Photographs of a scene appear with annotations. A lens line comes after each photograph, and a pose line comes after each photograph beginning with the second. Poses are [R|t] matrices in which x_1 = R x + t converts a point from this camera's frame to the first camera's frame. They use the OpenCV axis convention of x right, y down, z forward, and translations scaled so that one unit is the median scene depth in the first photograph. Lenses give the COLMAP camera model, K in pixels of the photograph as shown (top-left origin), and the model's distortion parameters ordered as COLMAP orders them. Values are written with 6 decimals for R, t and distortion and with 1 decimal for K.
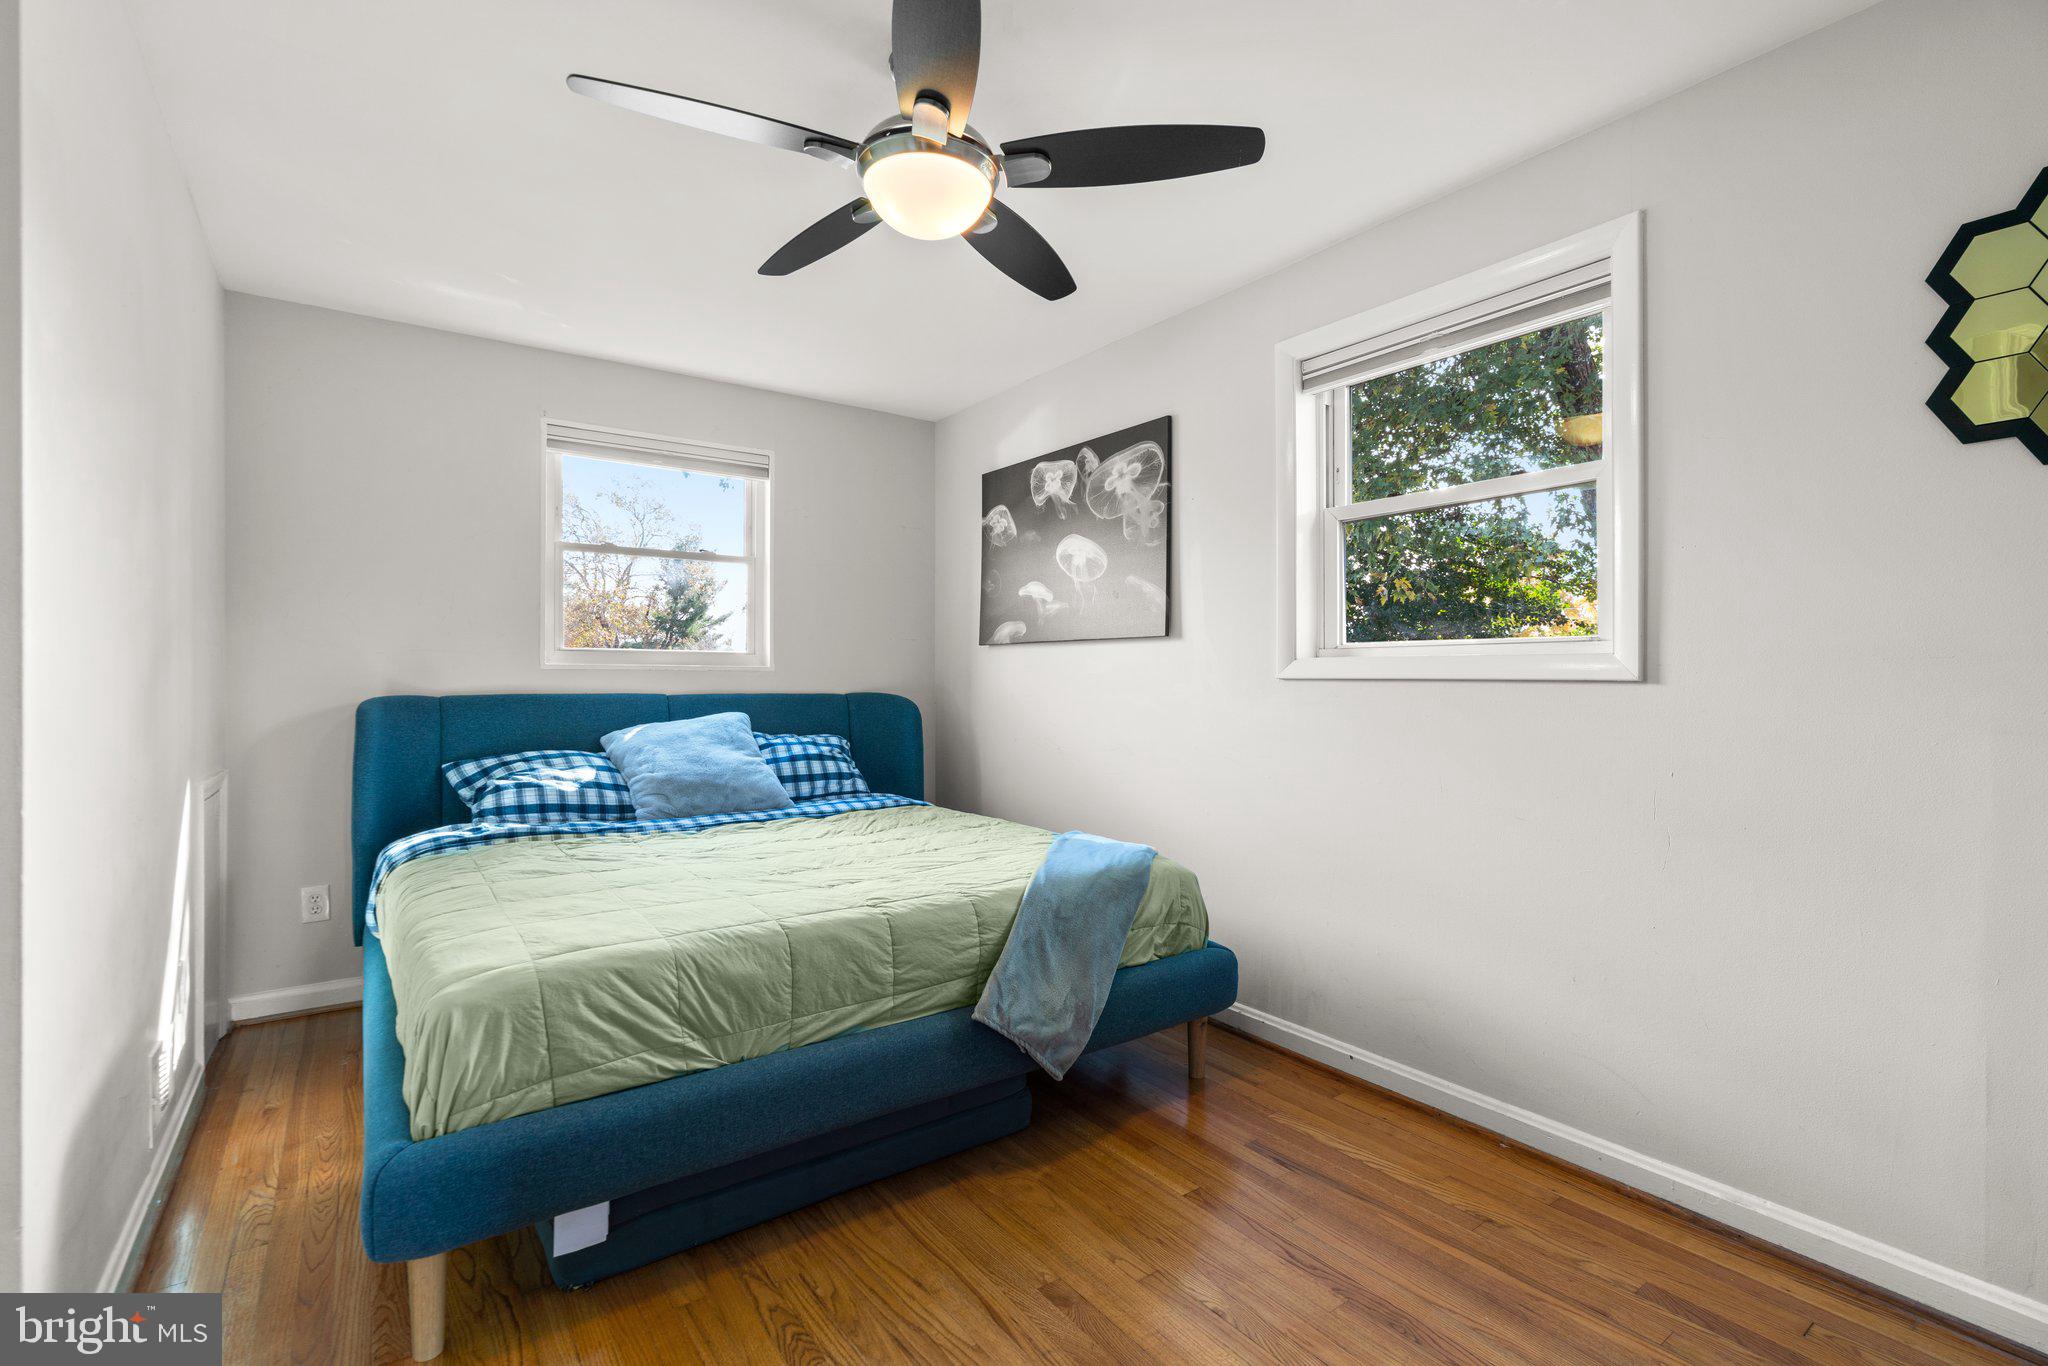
lens RADIAL K [[921.9, 0, 1003.5], [0, 921.9, 693.0], [0, 0, 1]] dist [-0.016899, 0.008106]
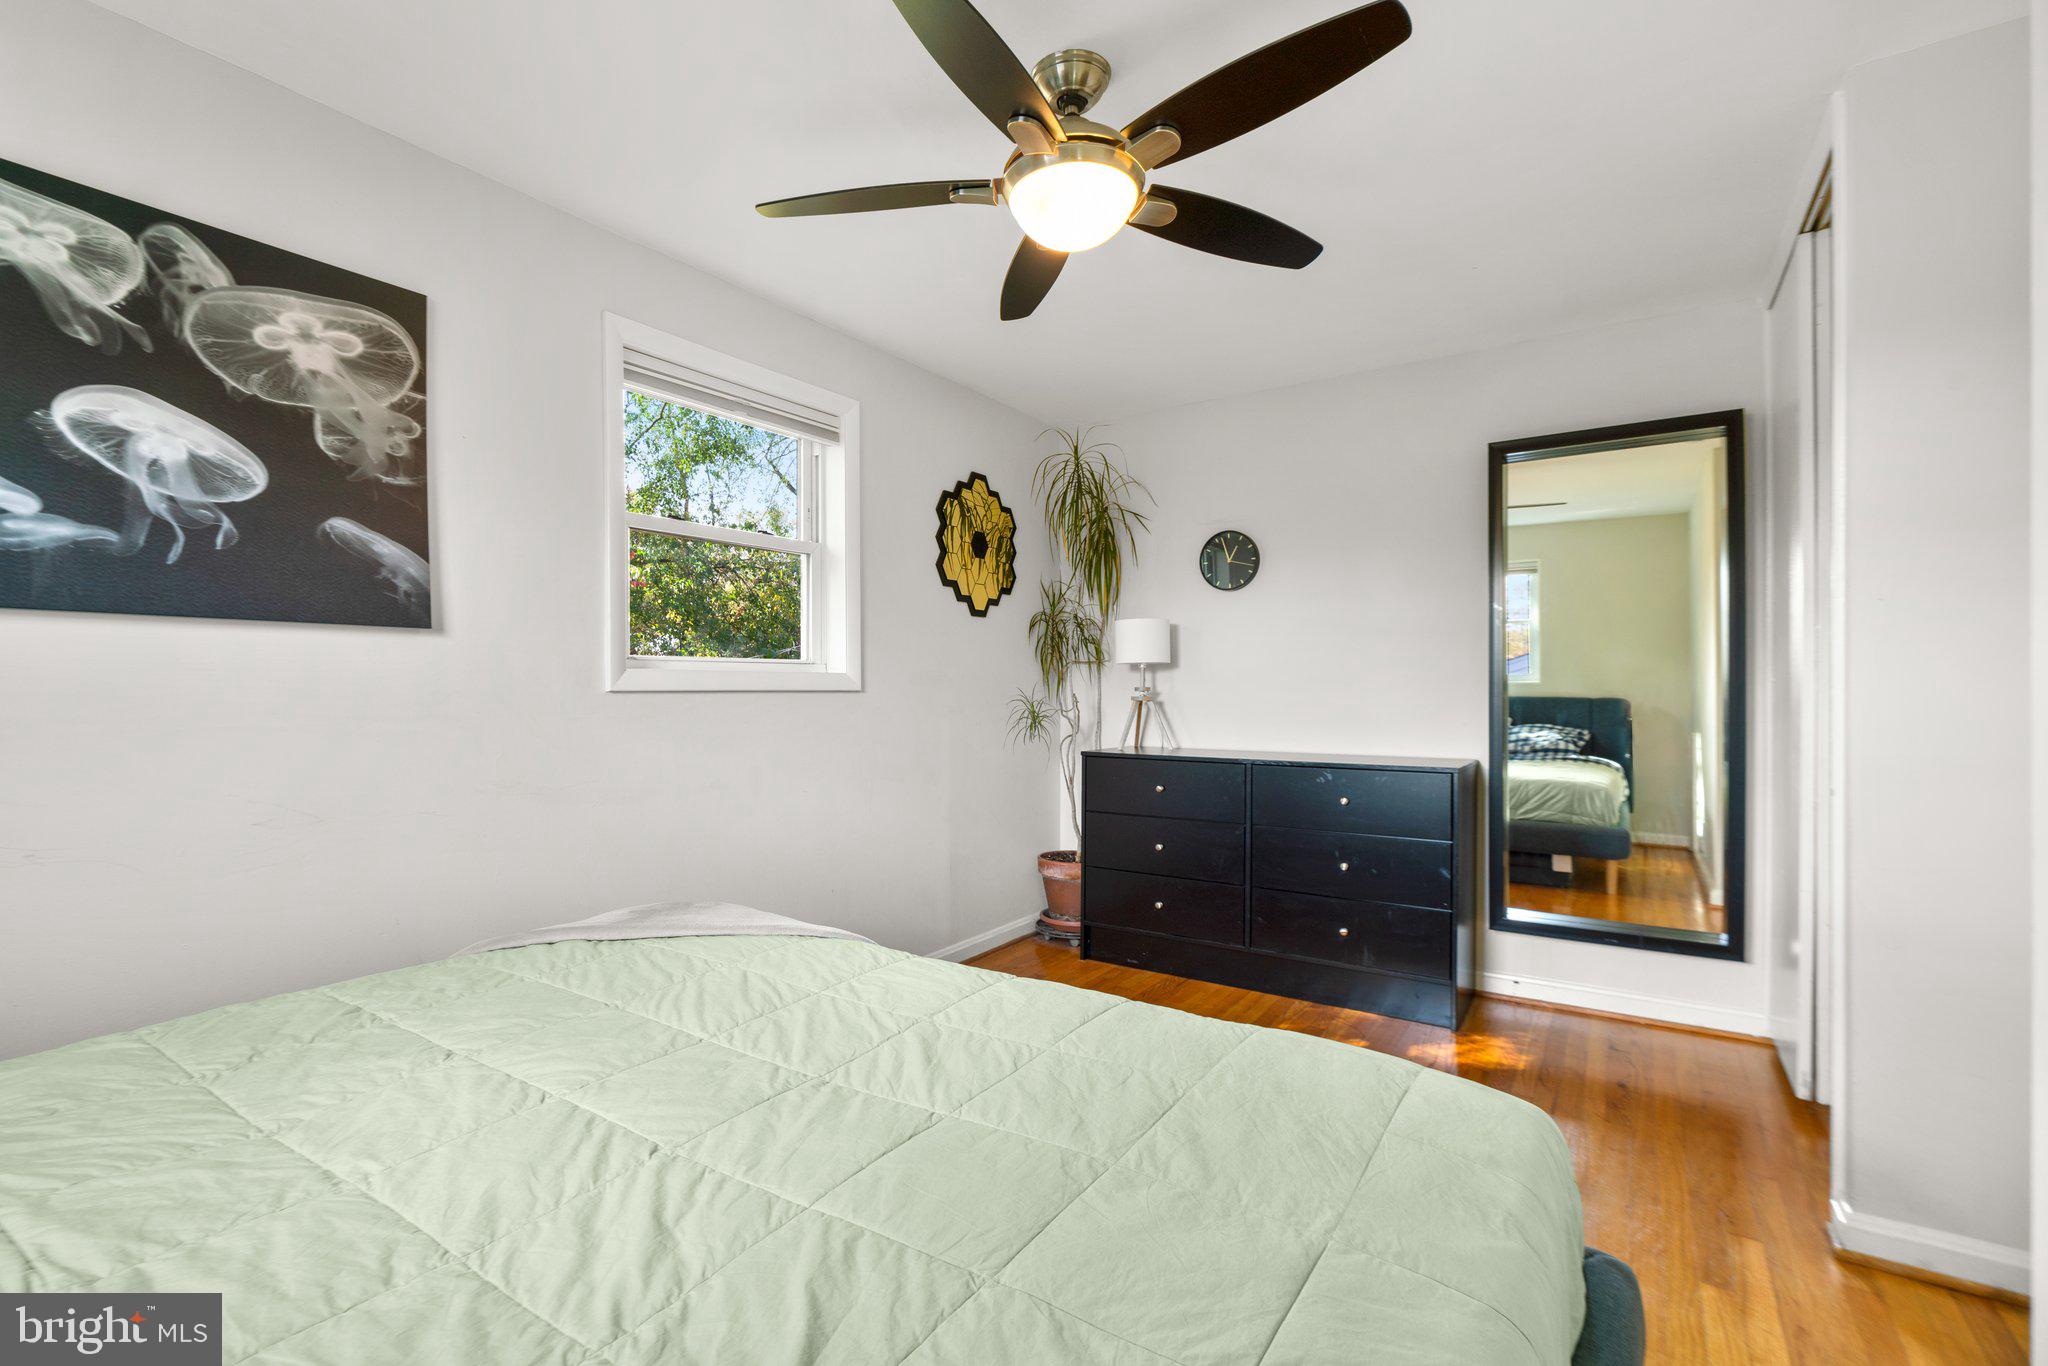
lens RADIAL K [[921.9, 0, 1011.1], [0, 921.9, 681.7], [0, 0, 1]] dist [-0.016899, 0.008106]
pose [[-0.355994, 0.003531, 0.934482, -0.564205], [0.015563, 0.999877, 0.002151, -0.018415], [-0.934359, 0.015309, -0.356005, 0.814259]]
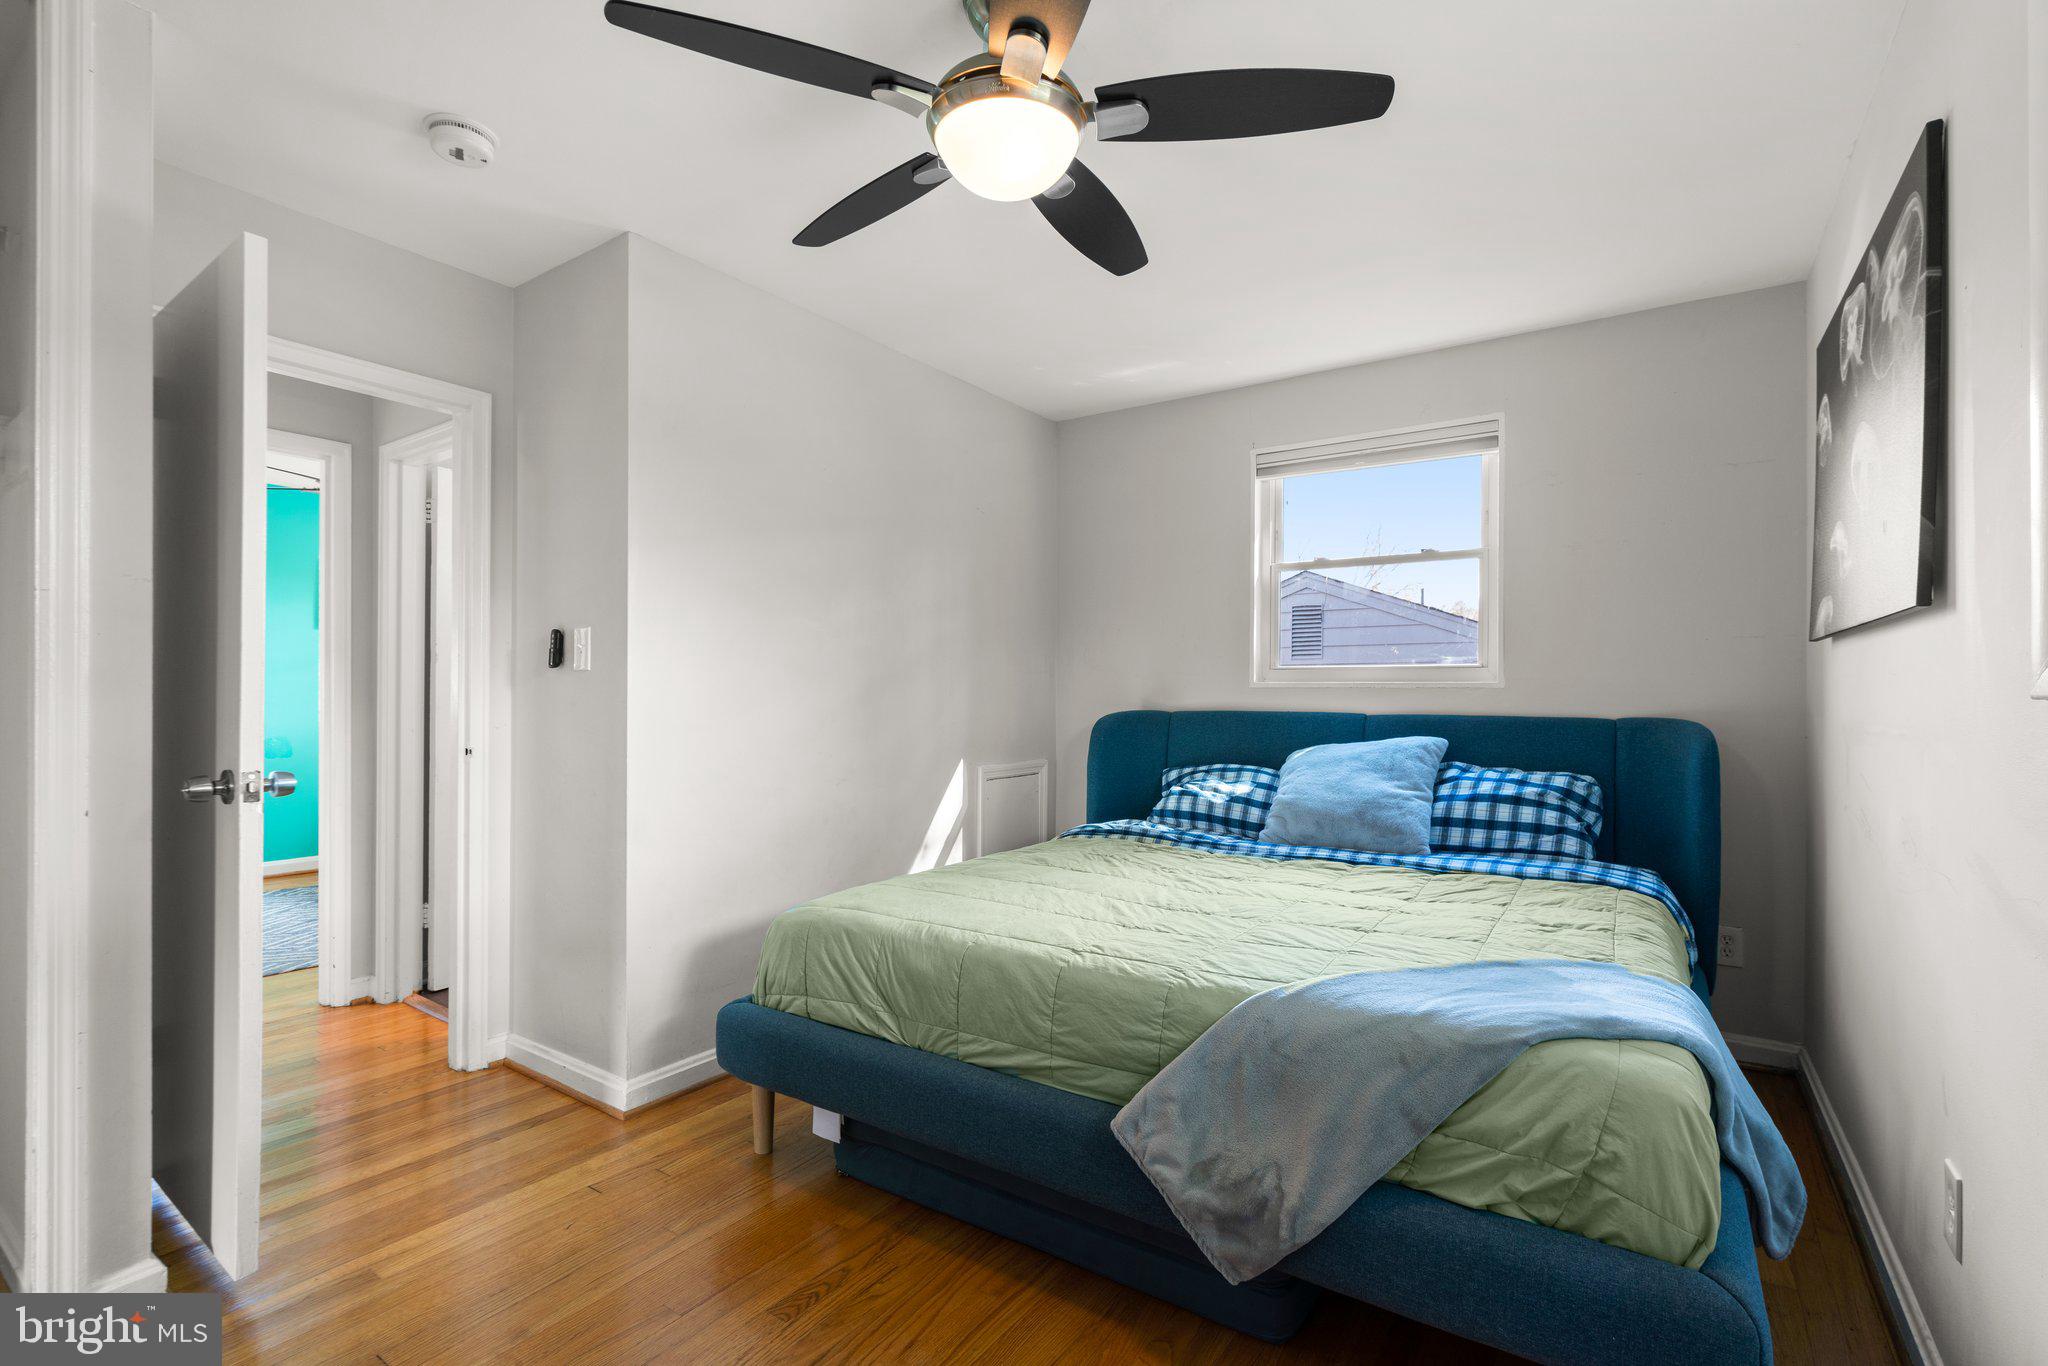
lens RADIAL K [[921.9, 0, 1008.9], [0, 921.9, 701.2], [0, 0, 1]] dist [-0.016899, 0.008106]
pose [[0.349212, 0.006245, -0.937023, 0.428222], [-0.017635, 0.999844, 0.000091, -0.005955], [0.936878, 0.016493, 0.349268, 0.401229]]
